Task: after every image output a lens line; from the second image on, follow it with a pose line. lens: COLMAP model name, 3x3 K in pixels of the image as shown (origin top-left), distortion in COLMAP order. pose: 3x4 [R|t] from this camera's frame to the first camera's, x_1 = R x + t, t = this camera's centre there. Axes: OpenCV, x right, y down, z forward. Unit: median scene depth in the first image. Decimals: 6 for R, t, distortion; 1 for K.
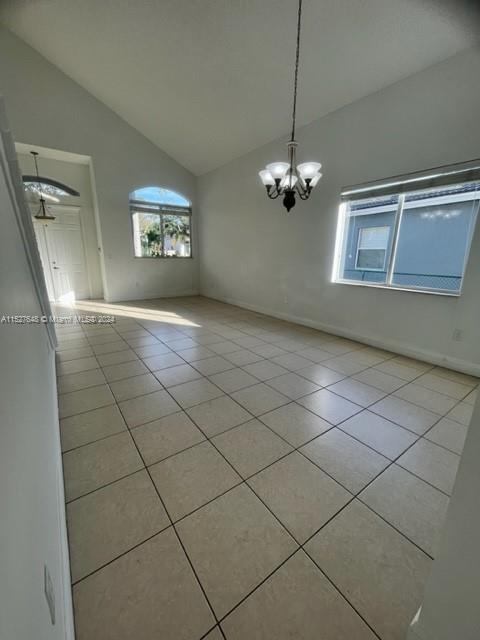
lens RADIAL K [[261.5, 0, 241.8], [0, 261.5, 321.0], [0, 0, 1]] dist [-0.000352, -0.000047]
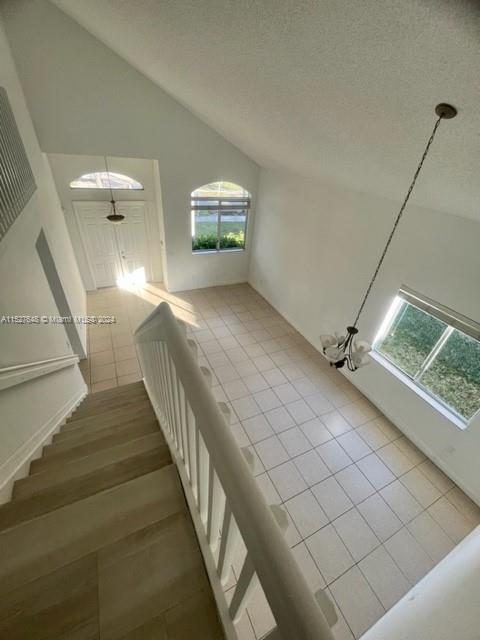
lens RADIAL K [[261.5, 0, 241.8], [0, 261.5, 321.0], [0, 0, 1]] dist [-0.000352, -0.000047]
pose [[0.982831, 0.158794, -0.093957, -0.067459], [-0.118891, 0.934456, 0.335645, -0.365632], [0.141097, -0.318711, 0.937291, -0.057526]]
